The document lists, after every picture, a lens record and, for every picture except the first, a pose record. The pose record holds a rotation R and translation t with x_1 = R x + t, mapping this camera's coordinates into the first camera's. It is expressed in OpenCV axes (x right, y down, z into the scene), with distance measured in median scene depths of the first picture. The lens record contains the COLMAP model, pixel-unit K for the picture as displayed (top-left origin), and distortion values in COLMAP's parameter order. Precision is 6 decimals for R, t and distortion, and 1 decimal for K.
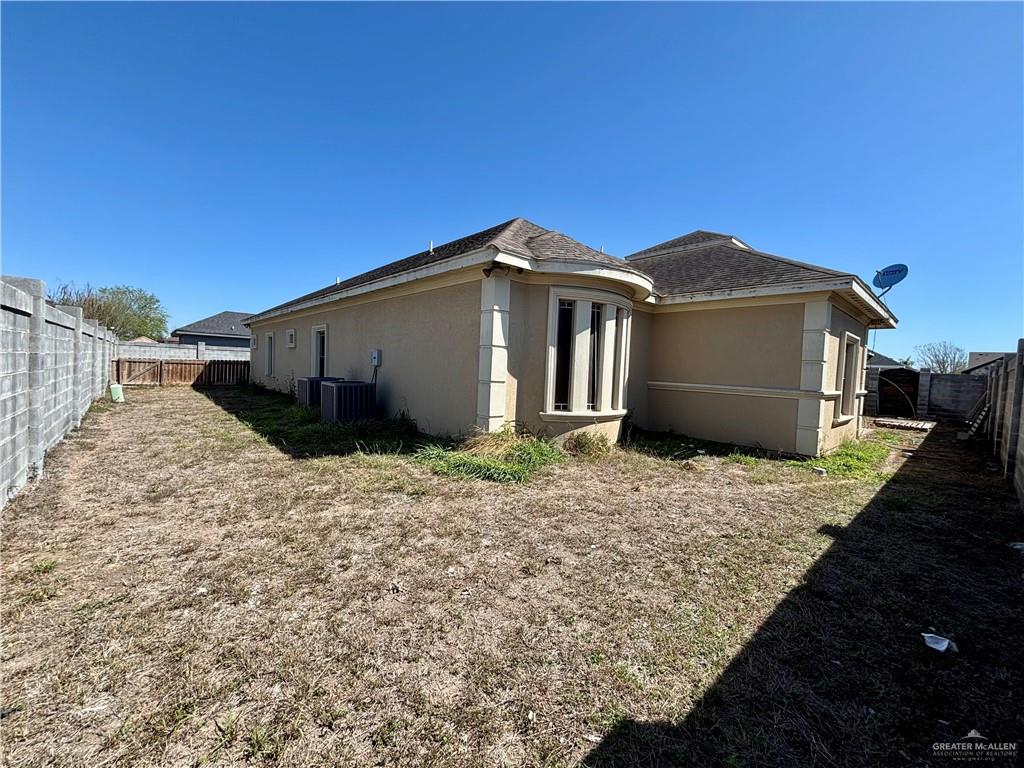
lens RADIAL K [[410.6, 0, 510.9], [0, 410.6, 389.9], [0, 0, 1]] dist [0.000544, -0.000008]
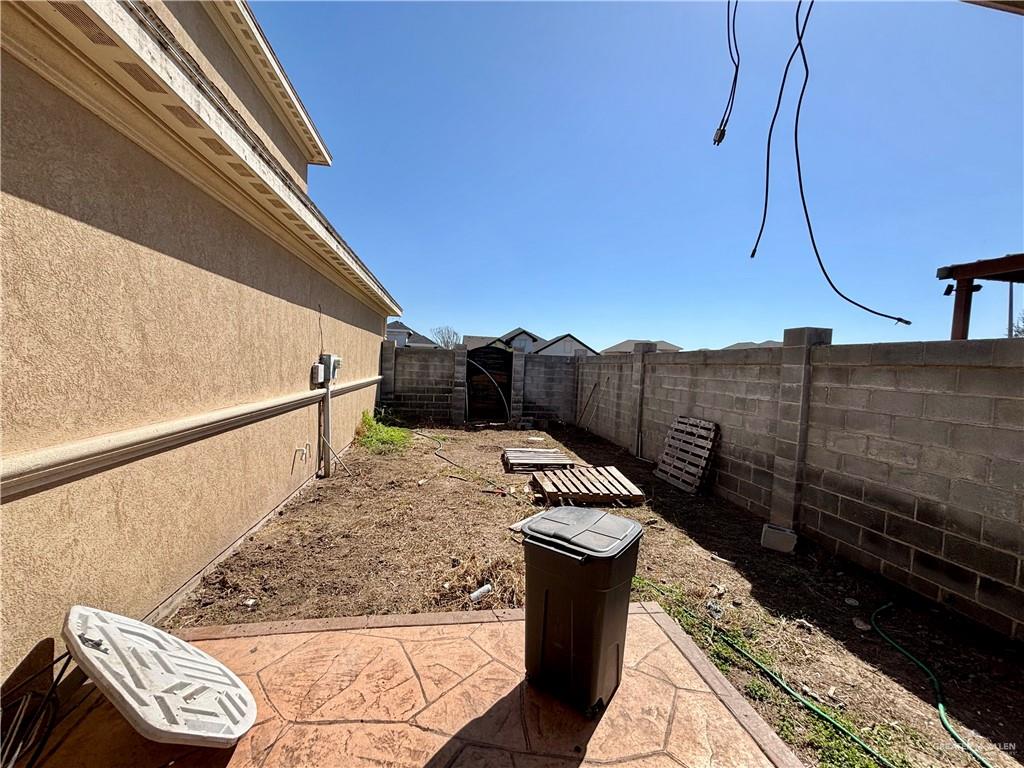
lens RADIAL K [[410.6, 0, 512.9], [0, 410.6, 389.8], [0, 0, 1]] dist [0.000544, -0.000008]
pose [[0.507994, -0.066416, 0.858796, 0.445427], [0.026265, 0.997754, 0.061626, -0.023907], [-0.860960, -0.008750, 0.508597, 0.689238]]
